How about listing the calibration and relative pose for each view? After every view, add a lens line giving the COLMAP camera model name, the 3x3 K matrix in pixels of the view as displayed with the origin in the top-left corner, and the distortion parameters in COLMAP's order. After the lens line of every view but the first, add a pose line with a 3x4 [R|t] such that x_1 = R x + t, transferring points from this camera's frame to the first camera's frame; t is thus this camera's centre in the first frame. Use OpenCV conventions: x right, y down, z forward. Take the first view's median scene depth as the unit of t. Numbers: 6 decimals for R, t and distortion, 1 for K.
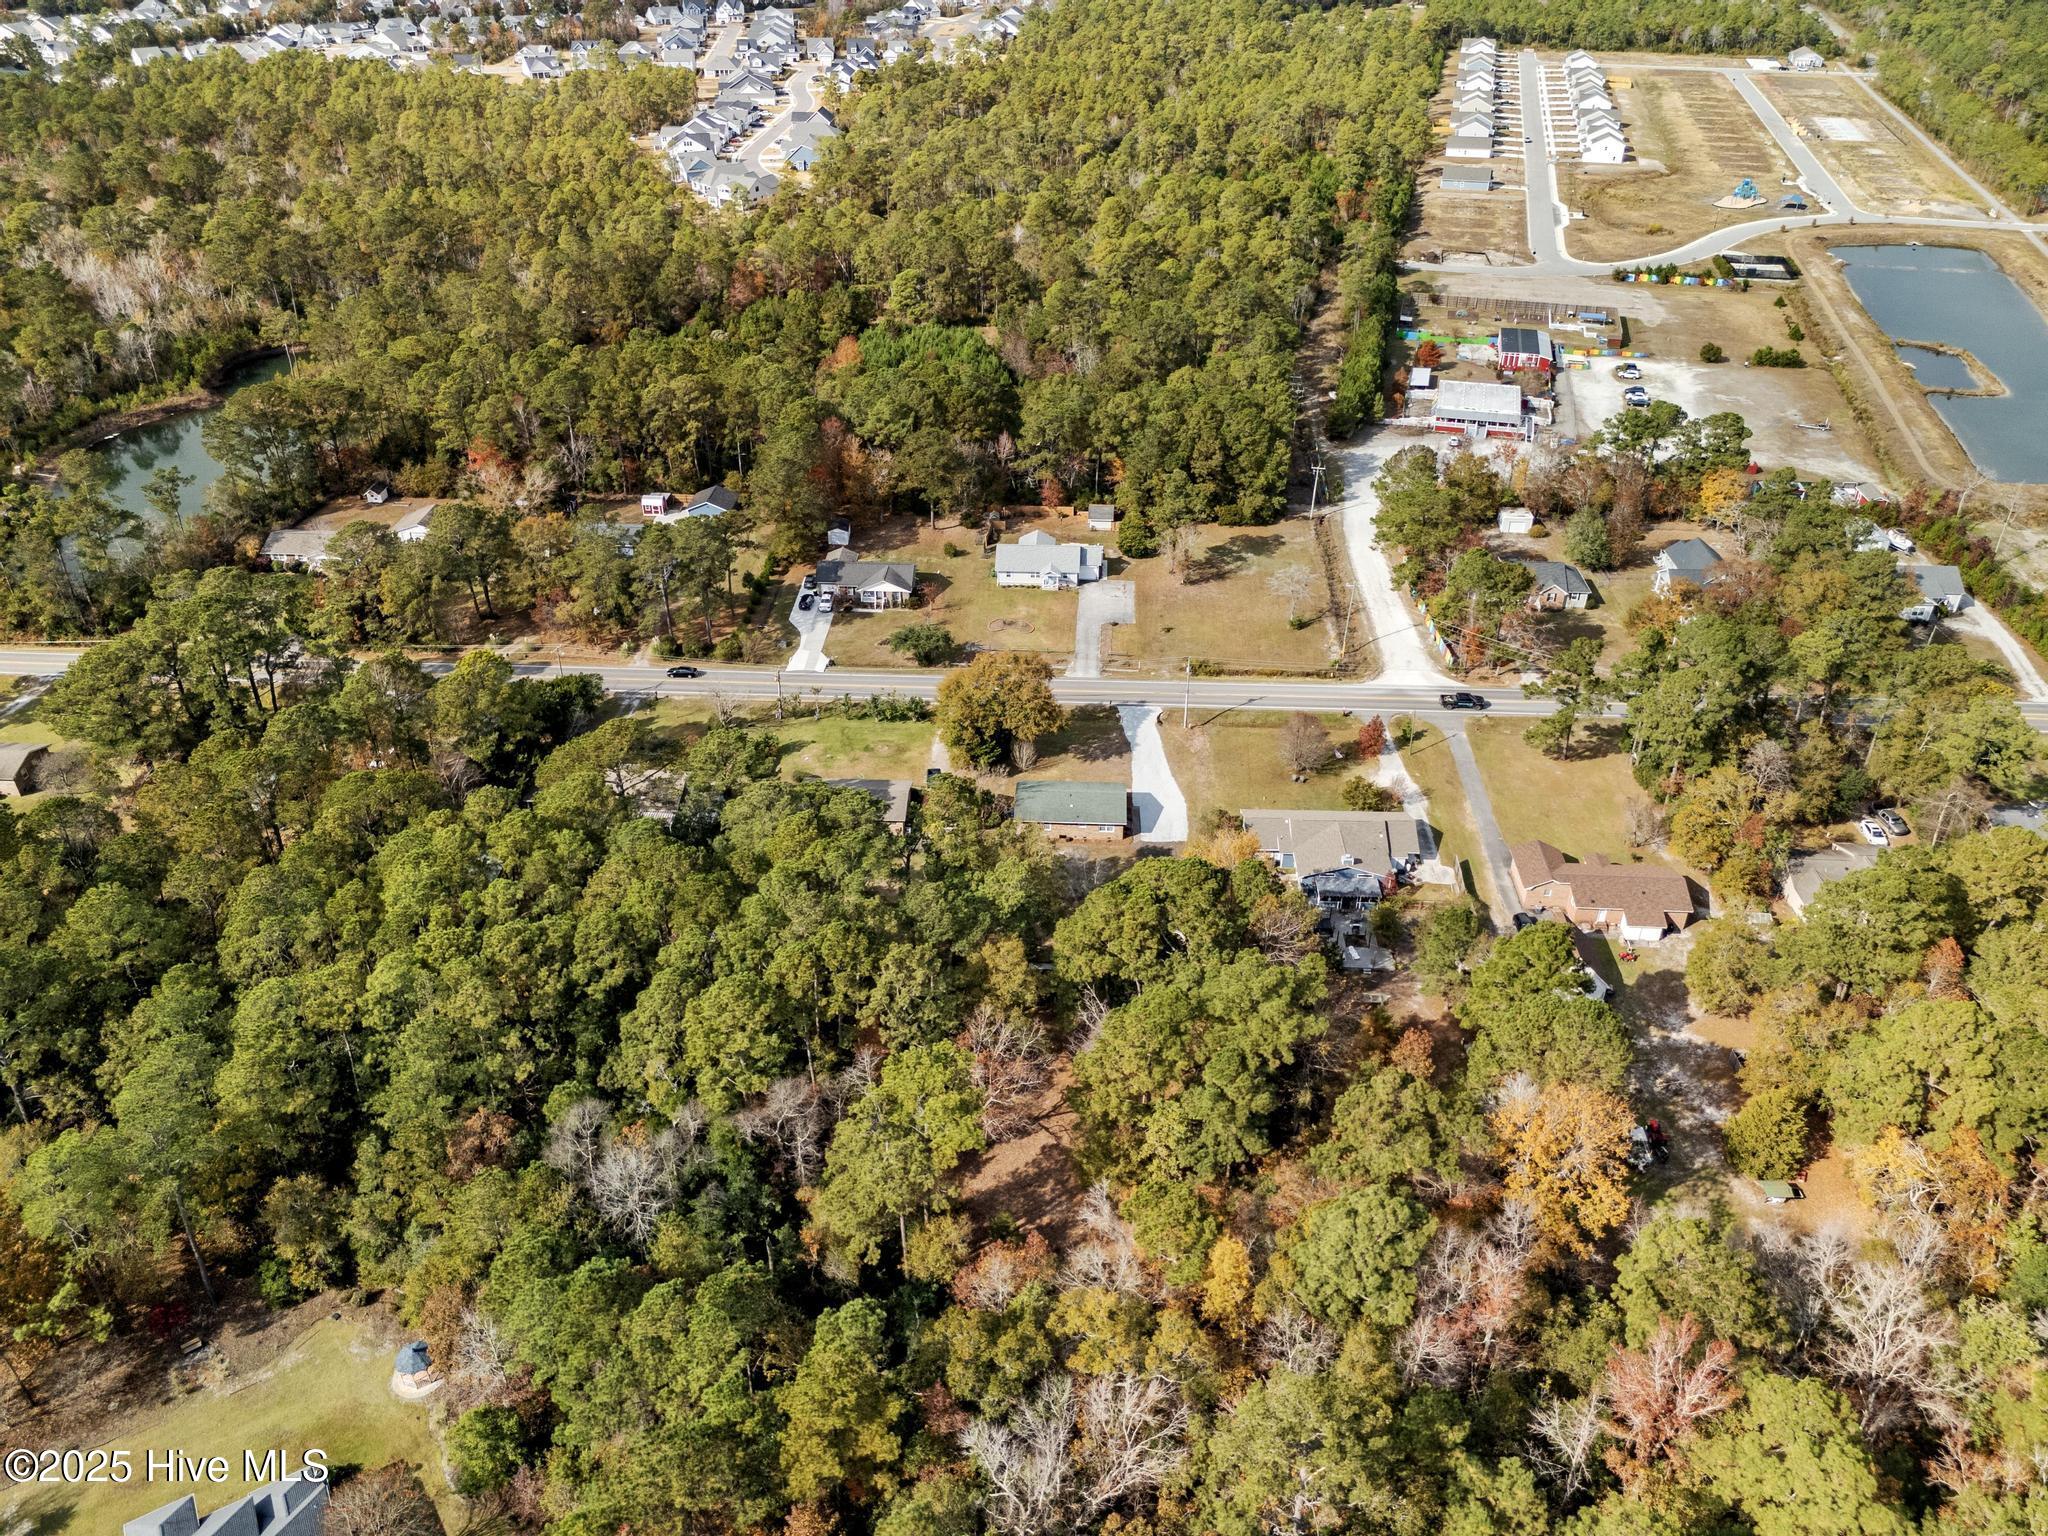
lens RADIAL K [[1518.3, 0, 1024.0], [0, 1518.3, 768.0], [0, 0, 1]] dist [0.060359, -0.057238]
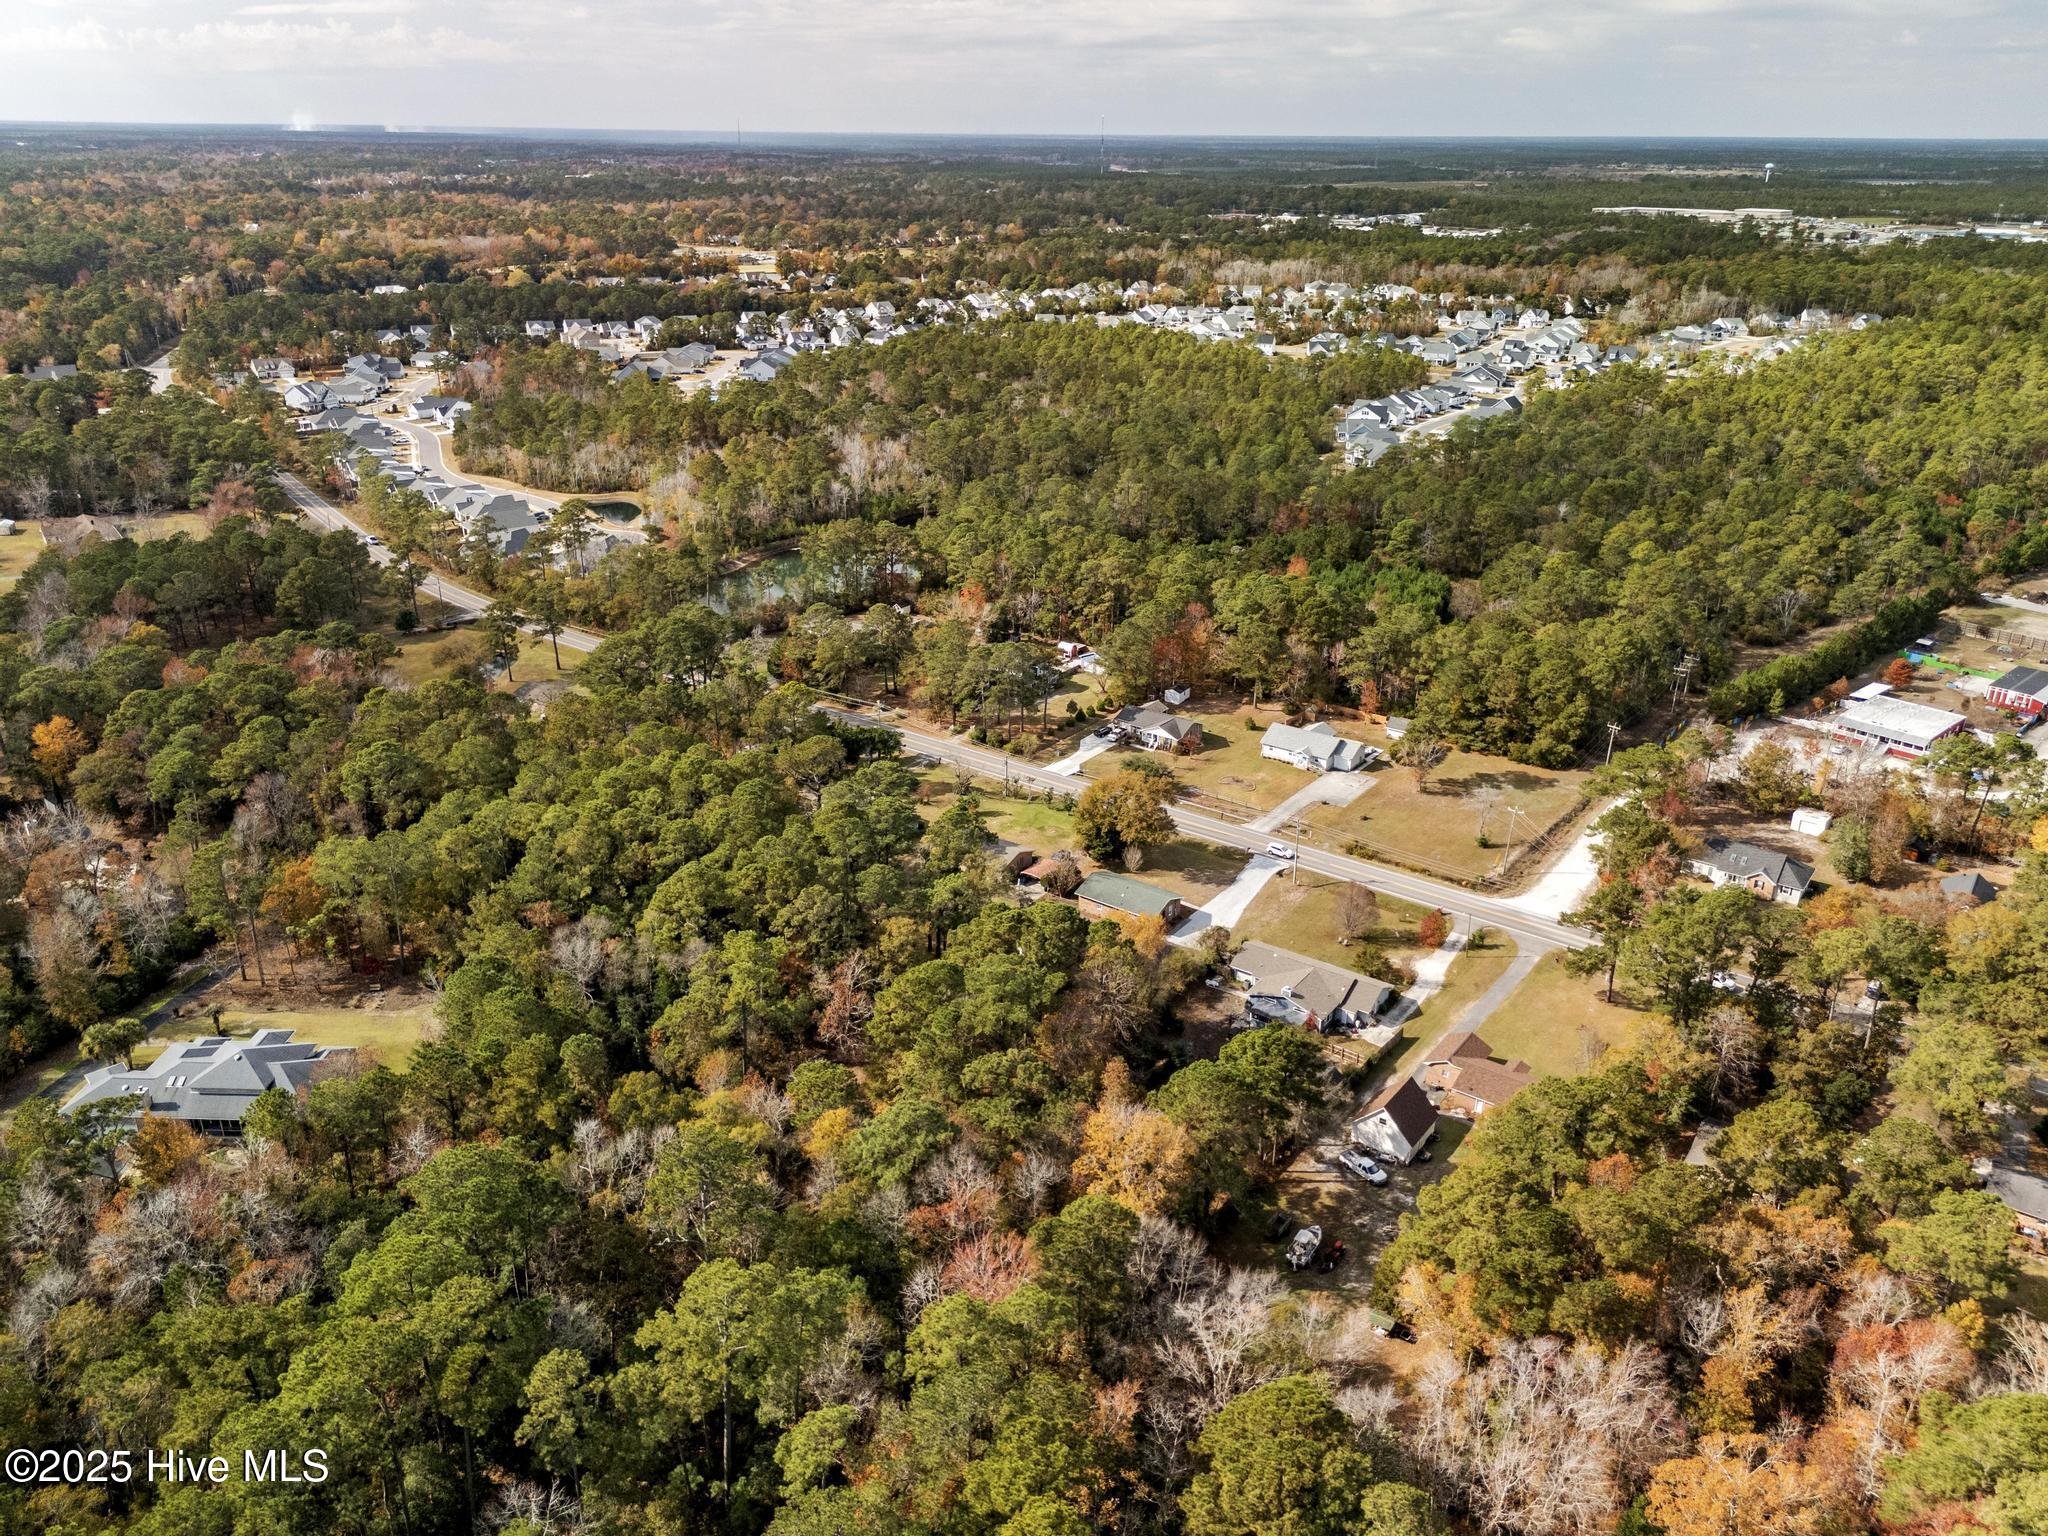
lens RADIAL K [[1518.3, 0, 1024.0], [0, 1518.3, 768.0], [0, 0, 1]] dist [0.060359, -0.057238]
pose [[0.831145, 0.219157, -0.511046, 0.389932], [-0.304120, 0.948577, -0.087820, 0.040818], [0.465520, 0.228411, 0.855055, -0.060309]]
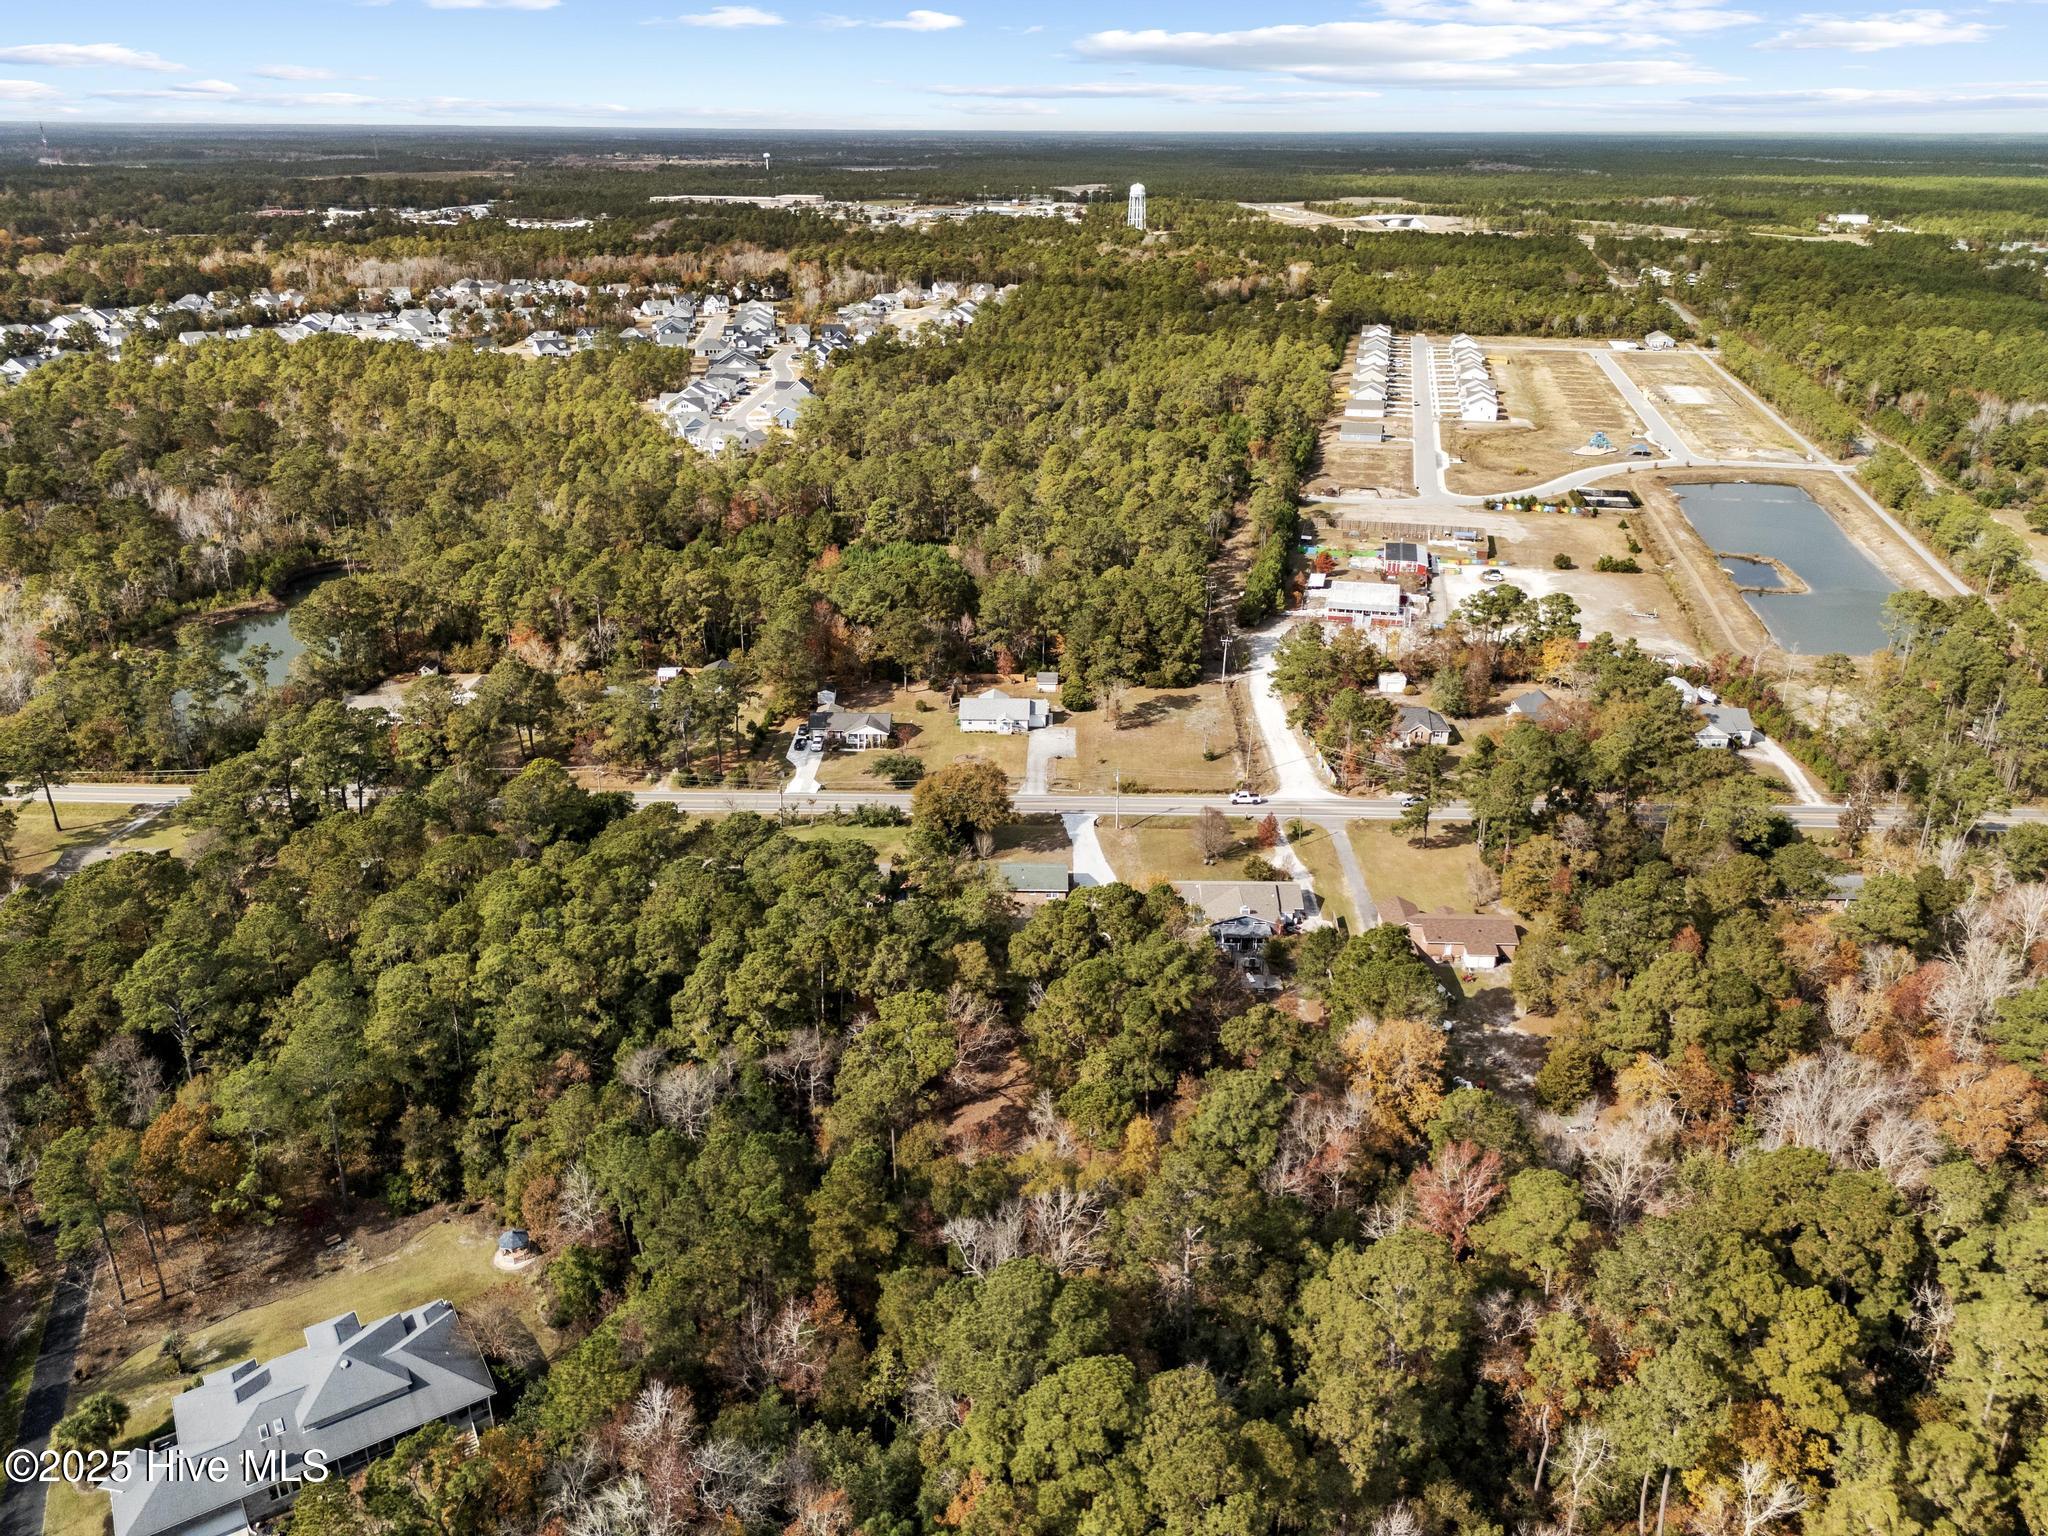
lens RADIAL K [[1518.3, 0, 1024.0], [0, 1518.3, 768.0], [0, 0, 1]] dist [0.060359, -0.057238]
pose [[0.999582, -0.008863, 0.027521, -0.000698], [0.013352, 0.985786, -0.167474, 0.099917], [-0.025645, 0.167772, 0.985492, -0.157236]]
